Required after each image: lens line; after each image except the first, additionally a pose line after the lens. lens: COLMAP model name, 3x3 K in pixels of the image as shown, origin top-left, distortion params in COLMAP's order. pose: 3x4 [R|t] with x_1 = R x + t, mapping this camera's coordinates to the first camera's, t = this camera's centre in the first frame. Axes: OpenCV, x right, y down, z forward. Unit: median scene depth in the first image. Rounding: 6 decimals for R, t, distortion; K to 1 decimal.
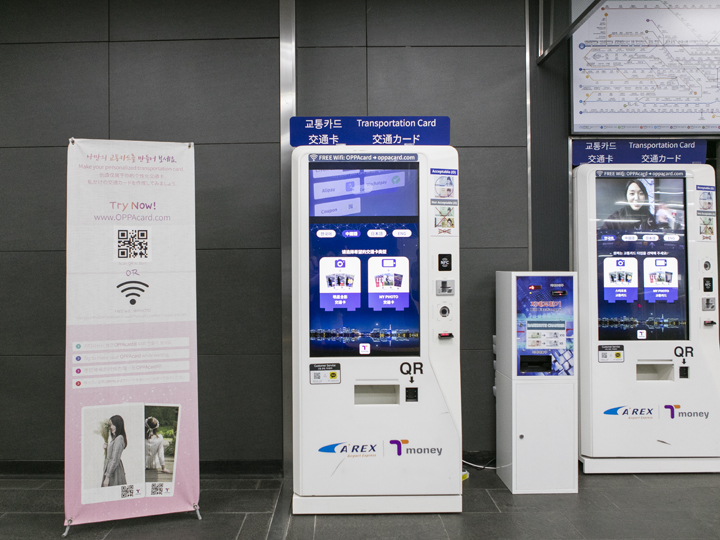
lens RADIAL K [[575.2, 0, 360.0], [0, 575.2, 270.0], [0, 0, 1]] dist [-0.000388, -0.001032]
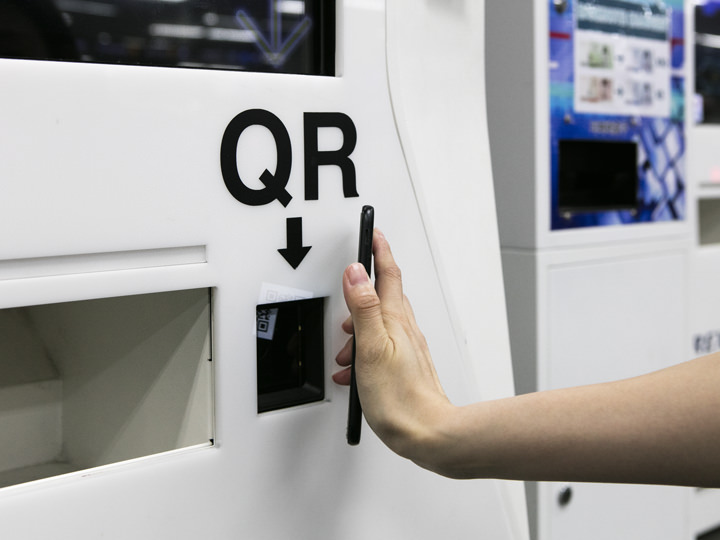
lens RADIAL K [[1044.3, 0, 360.5], [0, 1044.3, 191.2], [0, 0, 1]] dist [0.011728, 0.032050]
pose [[0.752751, -0.016483, 0.658099, -0.052278], [-0.000271, 0.999679, 0.025349, 0.158108], [-0.658305, -0.019260, 0.752505, 0.739482]]
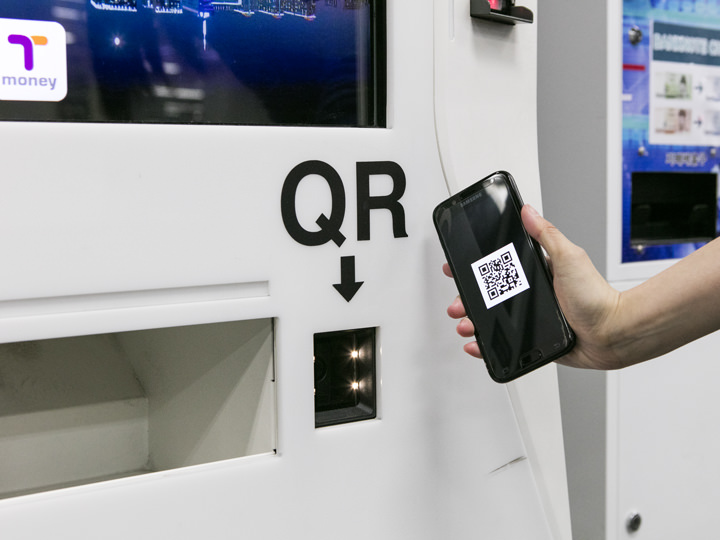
lens RADIAL K [[1145.4, 0, 360.0], [0, 1145.4, 270.0], [0, 0, 1]] dist [-0.002319, 0.068044]
pose [[0.812156, -0.046529, 0.581581, -0.073608], [0.001722, 0.997002, 0.077359, 0.151526], [-0.583437, -0.061826, 0.809802, 0.692564]]
